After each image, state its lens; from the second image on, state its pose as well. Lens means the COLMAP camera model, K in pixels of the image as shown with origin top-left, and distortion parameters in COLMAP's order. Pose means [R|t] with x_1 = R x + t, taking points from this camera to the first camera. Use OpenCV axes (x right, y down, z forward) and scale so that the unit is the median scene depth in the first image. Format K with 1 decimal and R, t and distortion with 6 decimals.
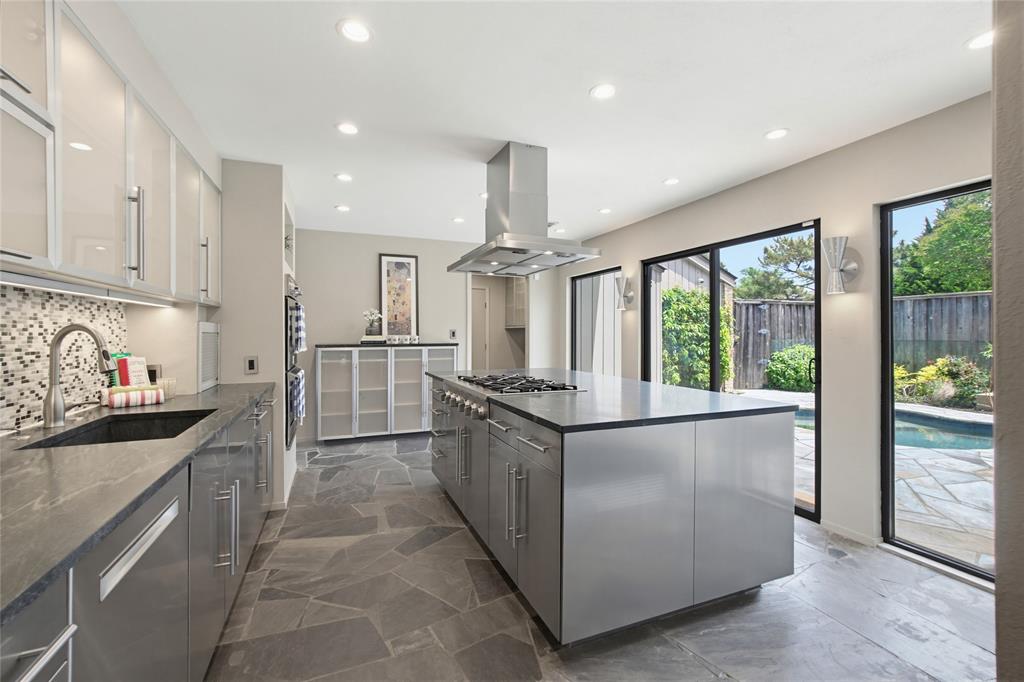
lens RADIAL K [[441.4, 0, 513.0], [0, 441.4, 331.6], [0, 0, 1]] dist [-0.004151, 0.004532]
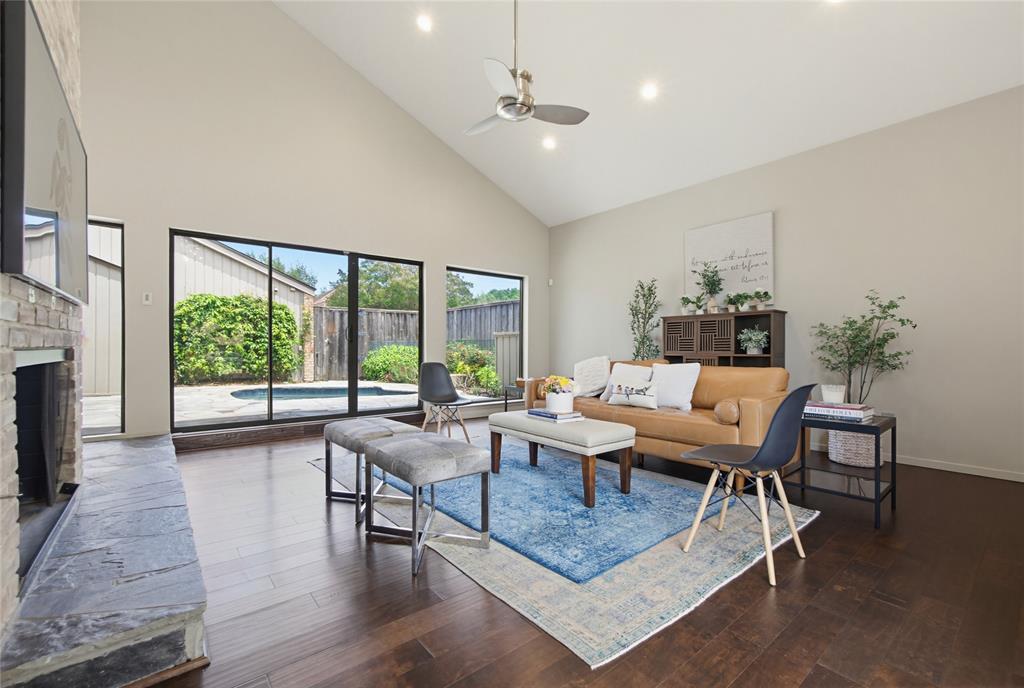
lens RADIAL K [[438.8, 0, 504.7], [0, 438.8, 350.8], [0, 0, 1]] dist [-0.003446, 0.003954]
pose [[0.954133, -0.002766, 0.299370, 1.802449], [0.000723, 0.999976, 0.006936, 0.122279], [-0.299382, -0.006401, 0.954112, -0.932620]]
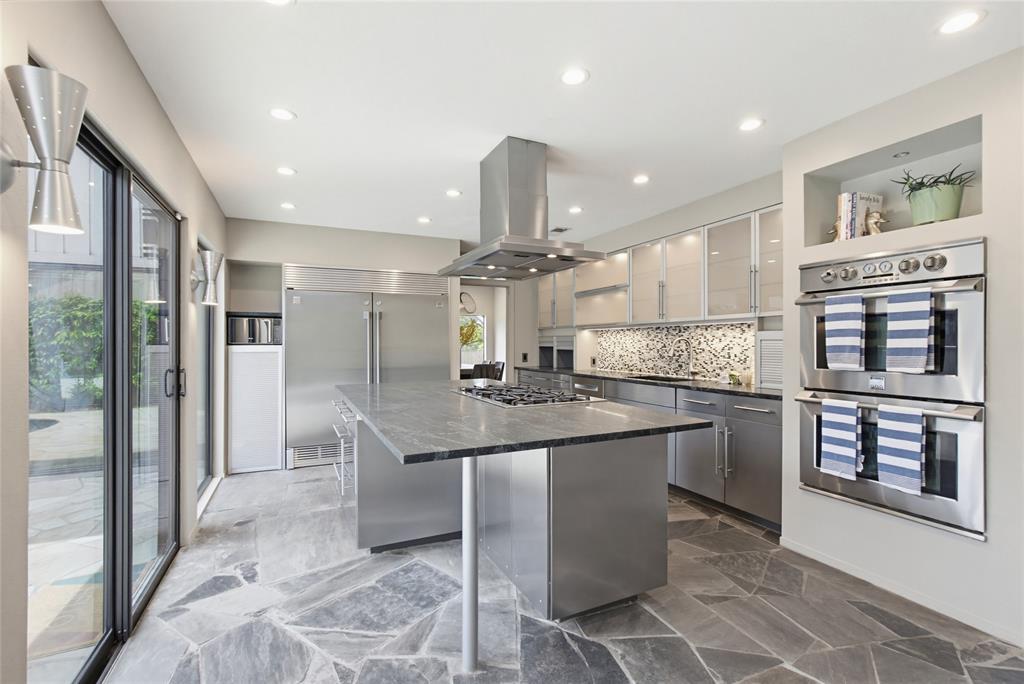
lens RADIAL K [[438.8, 0, 514.3], [0, 438.8, 340.5], [0, 0, 1]] dist [-0.003446, 0.003954]
pose [[-0.998634, -0.000130, -0.052249, 0.041838], [0.000293, 0.999967, -0.008087, 0.009681], [0.052248, -0.008091, -0.998601, 1.650324]]
